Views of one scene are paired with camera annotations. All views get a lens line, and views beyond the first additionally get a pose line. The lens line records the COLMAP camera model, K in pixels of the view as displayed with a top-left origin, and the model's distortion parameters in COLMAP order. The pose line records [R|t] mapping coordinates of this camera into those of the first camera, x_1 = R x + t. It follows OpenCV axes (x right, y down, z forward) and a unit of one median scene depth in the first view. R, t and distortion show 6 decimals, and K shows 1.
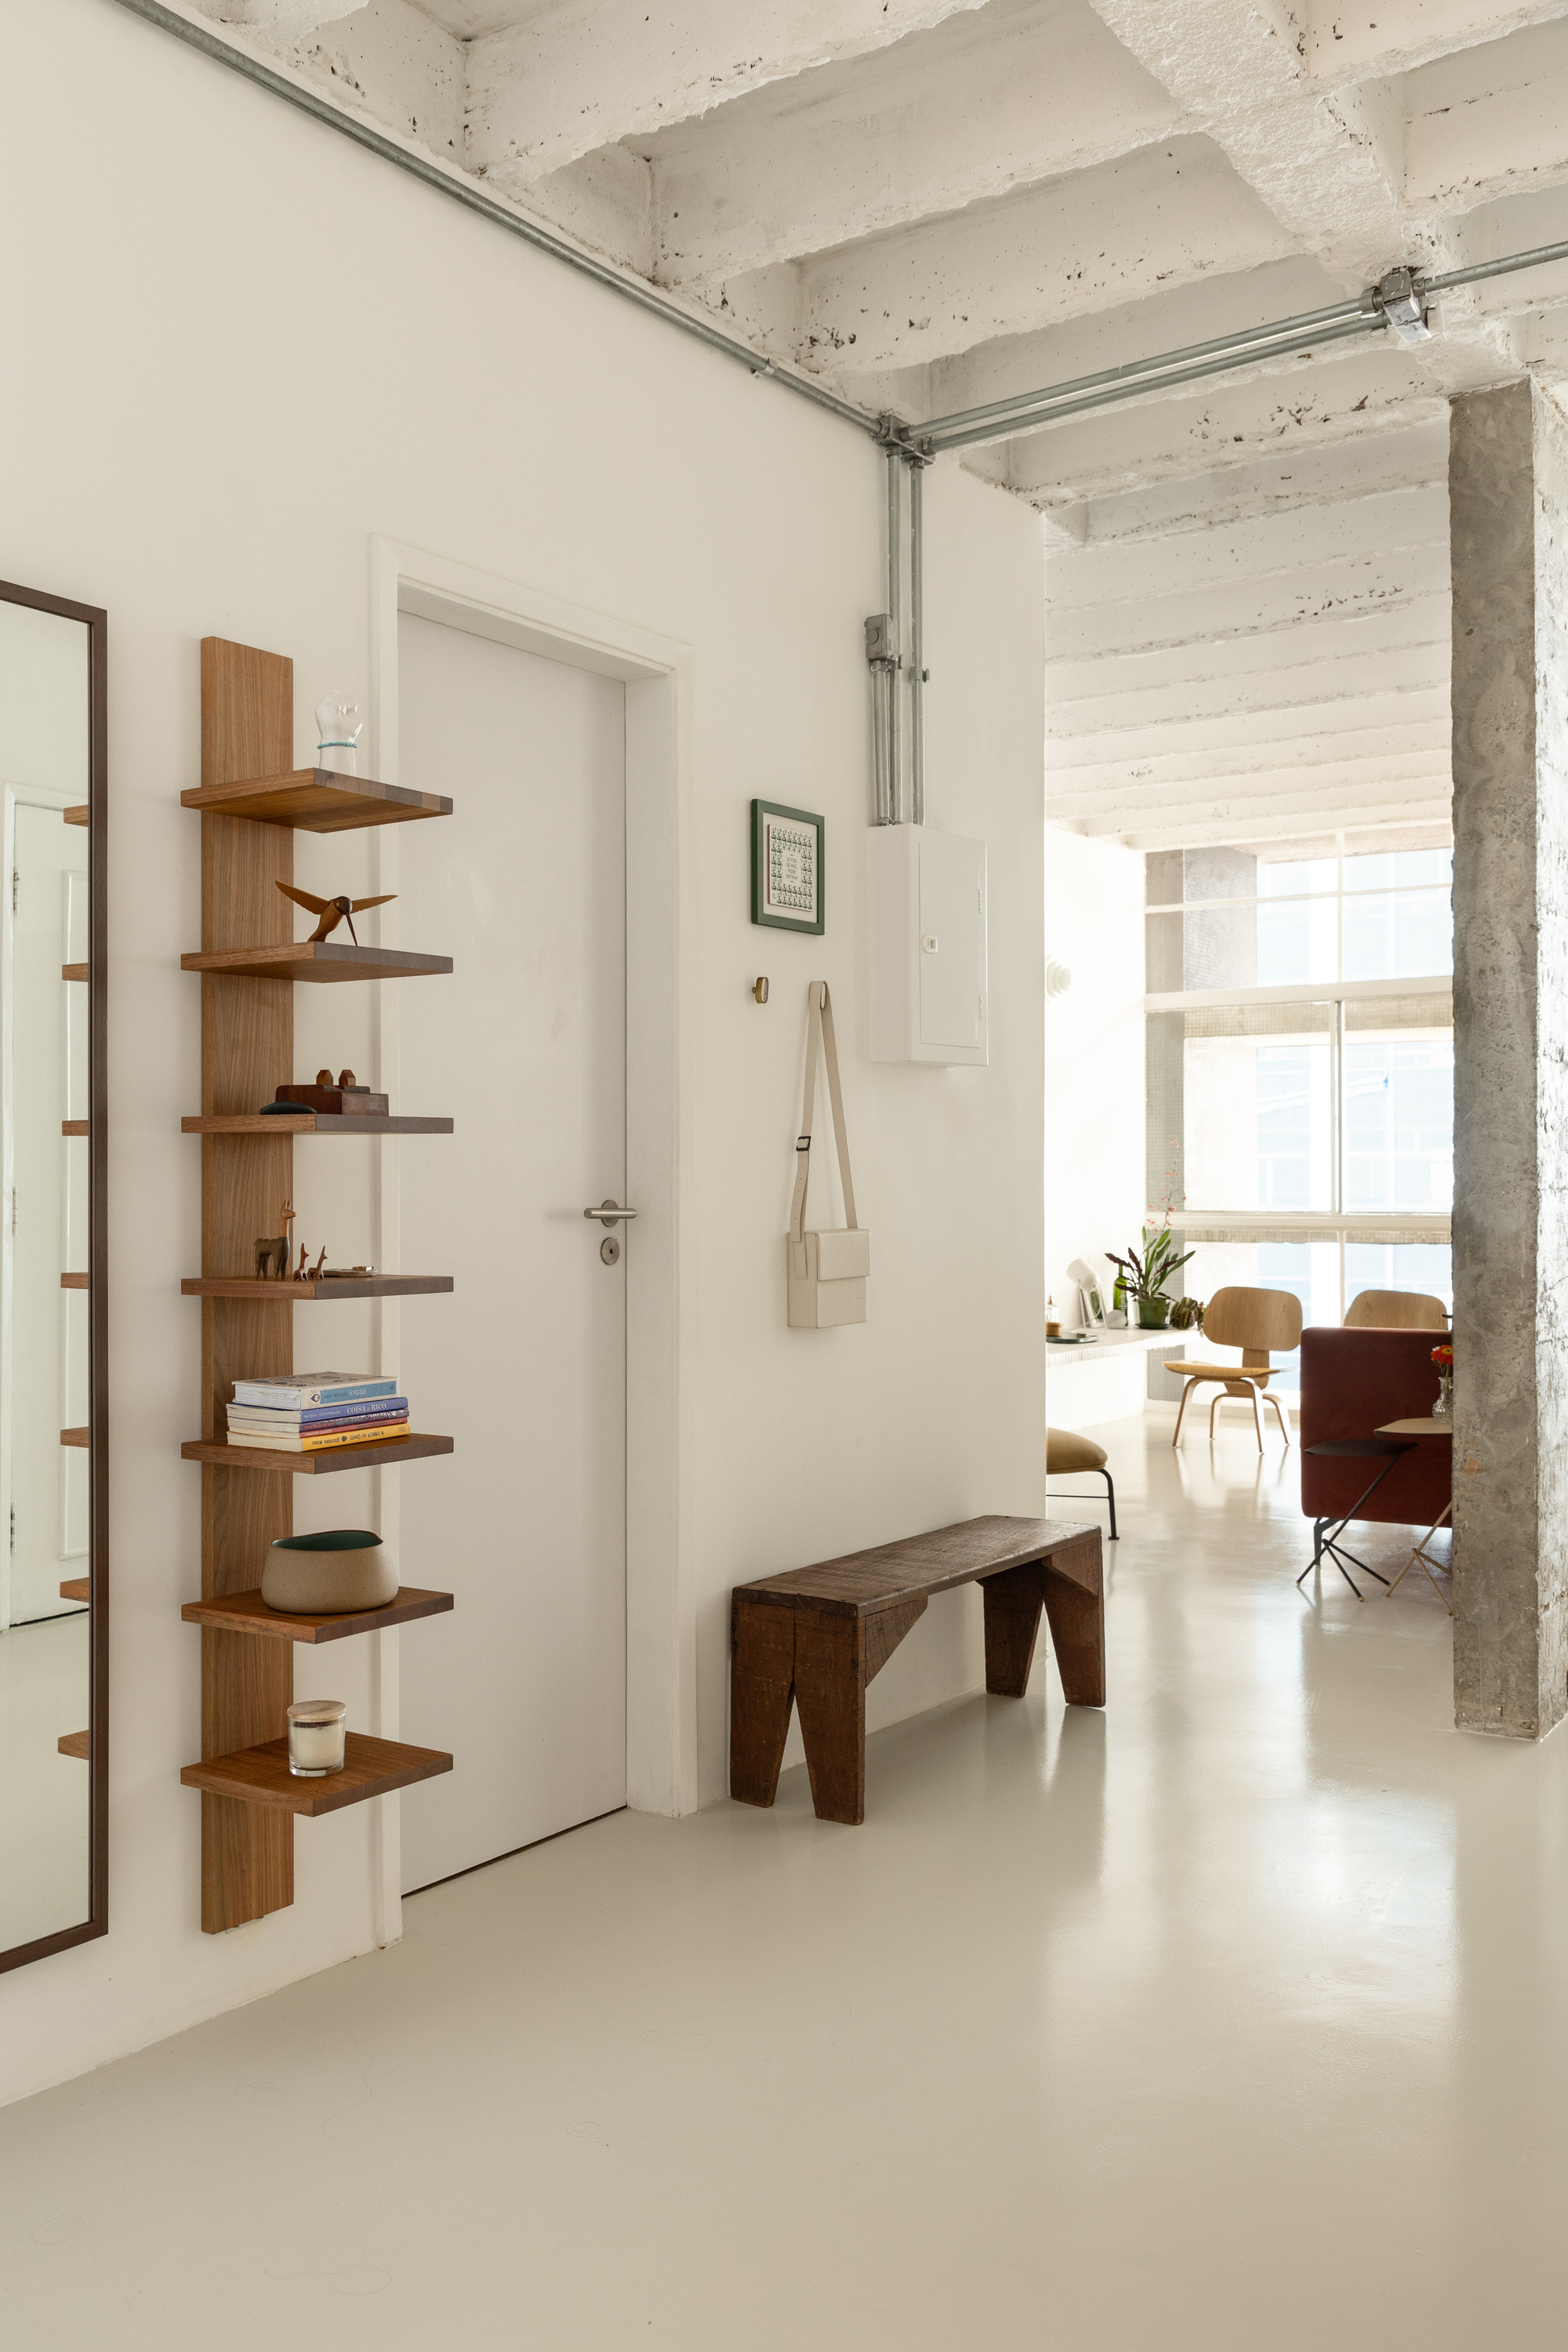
lens RADIAL K [[1998.0, 0, 781.9], [0, 1998.0, 1167.3], [0, 0, 1]] dist [-0.000687, -0.001504]
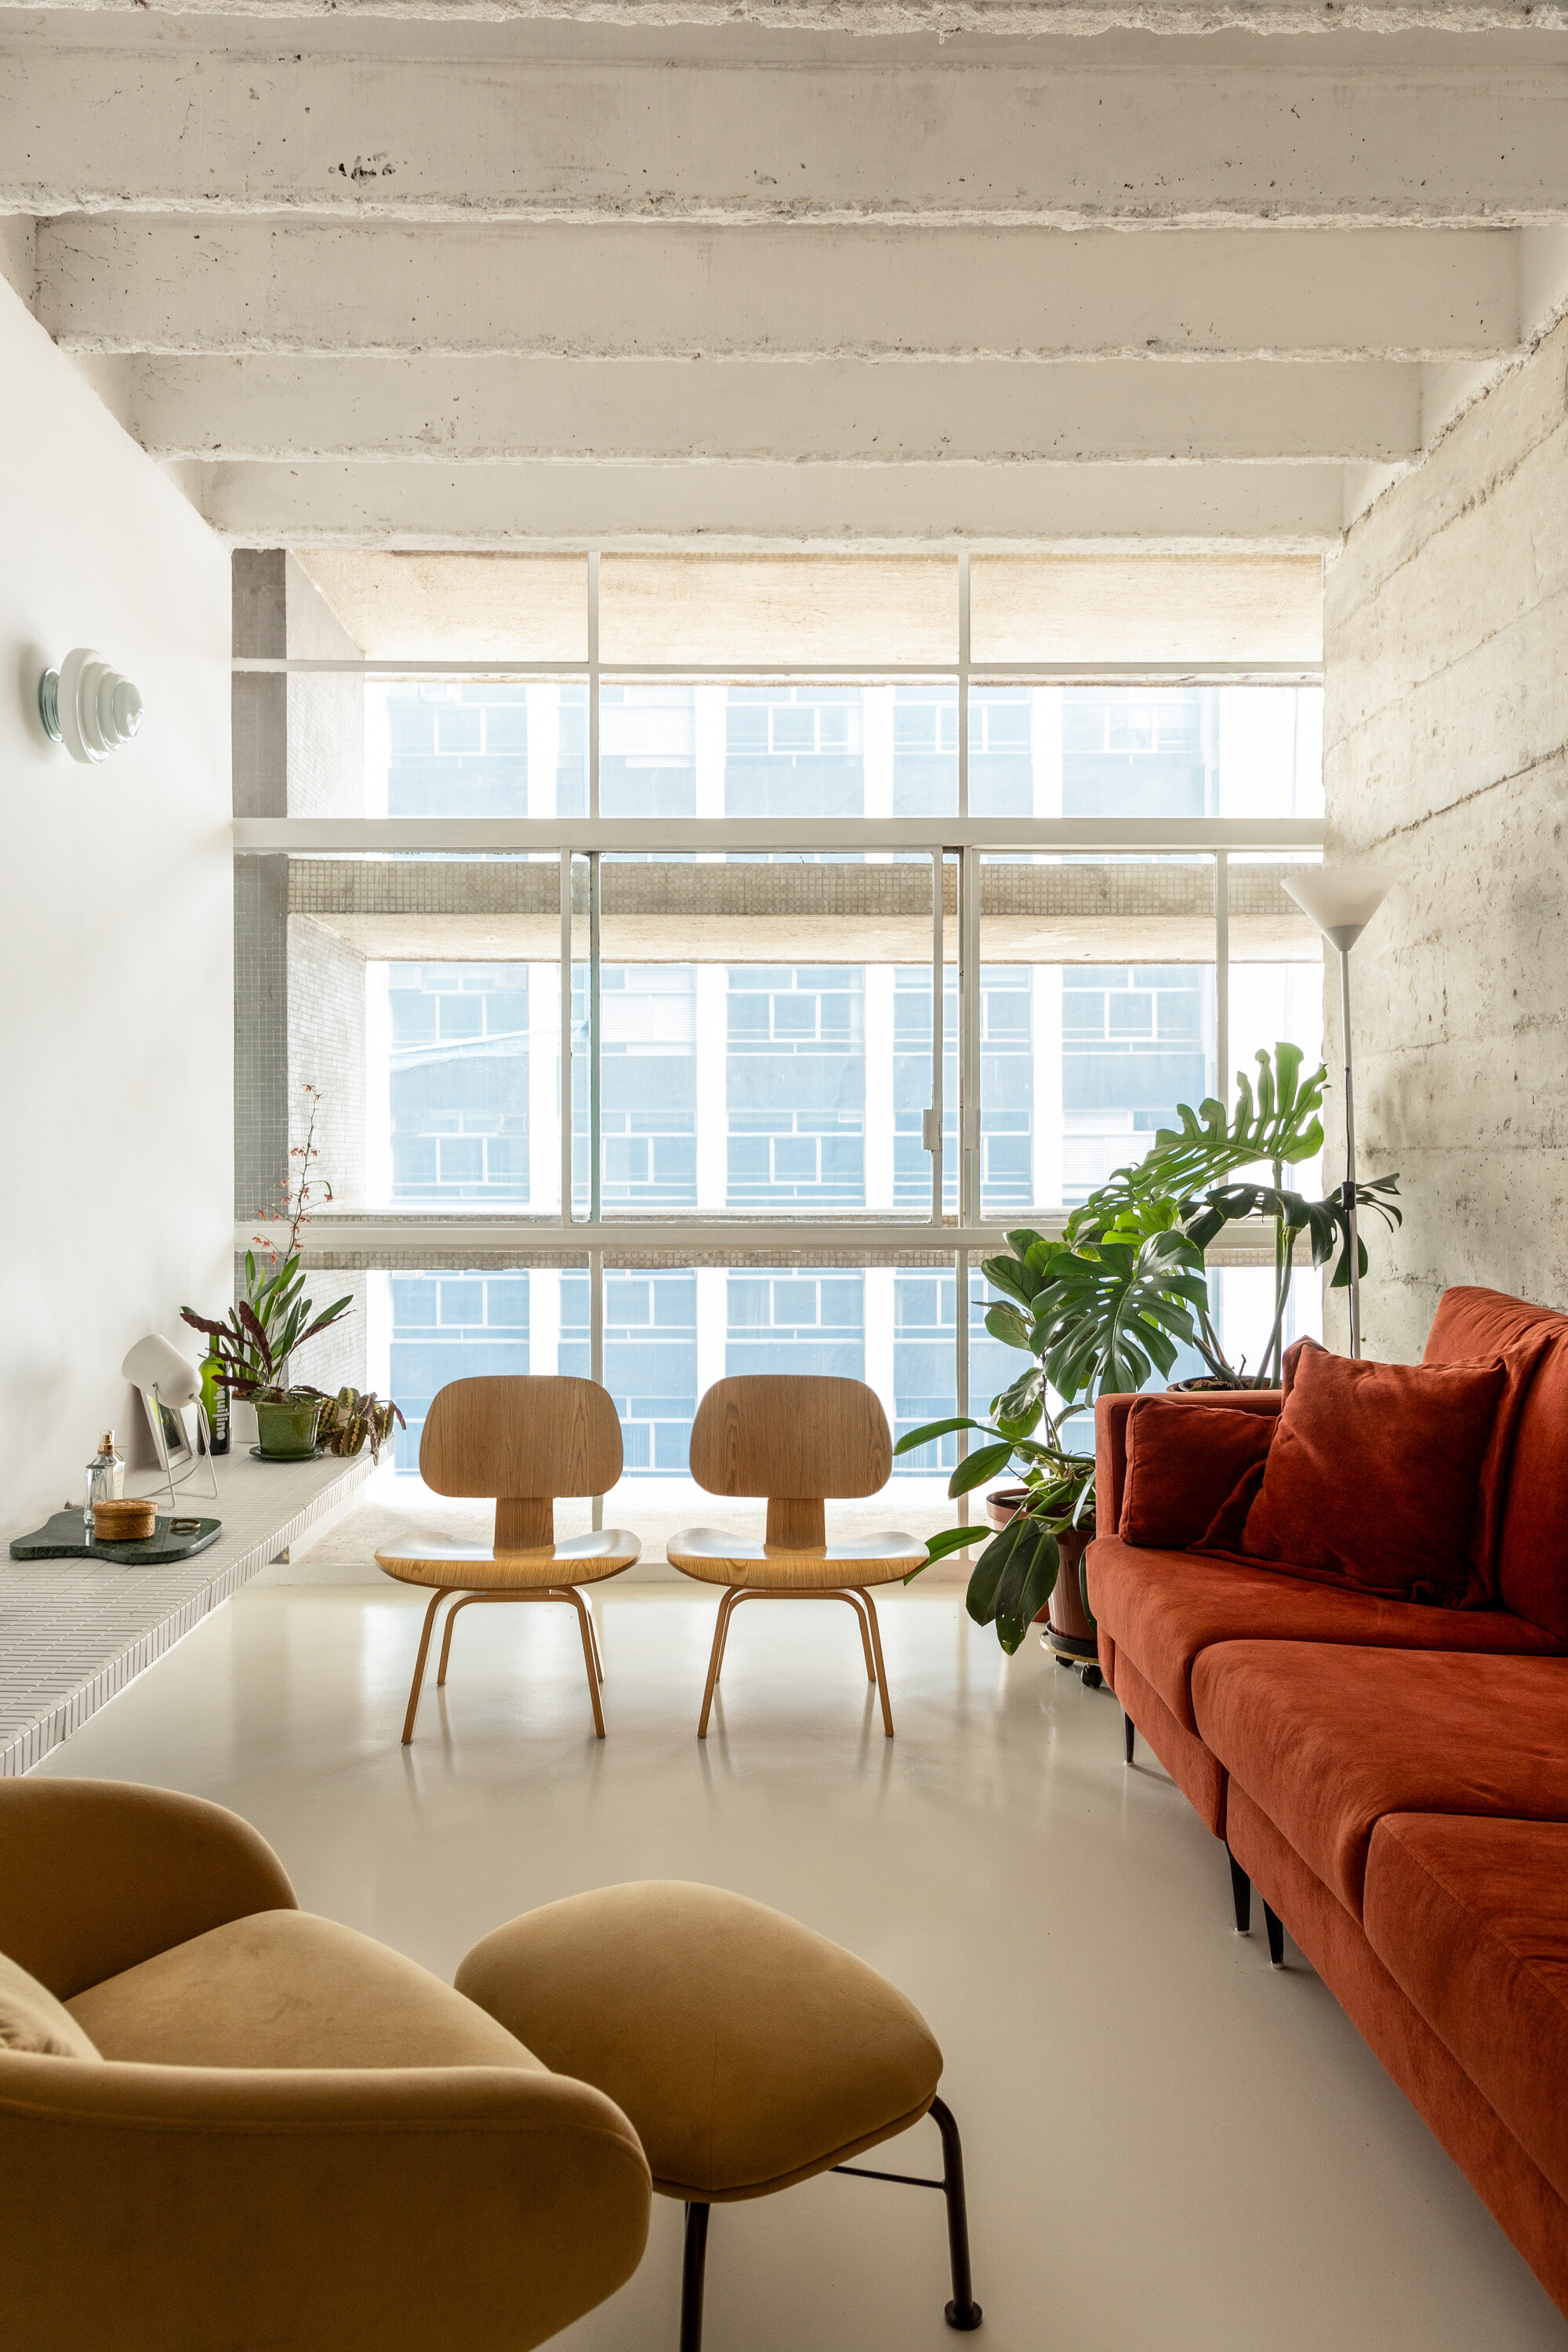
lens RADIAL K [[1696.8, 0, 760.4], [0, 1696.8, 1146.5], [0, 0, 1]] dist [0.014387, -0.007952]
pose [[0.813906, 0.009843, 0.580914, 0.033108], [-0.008850, 0.999951, -0.004544, 0.003254], [-0.580930, -0.001443, 0.813953, 0.573842]]
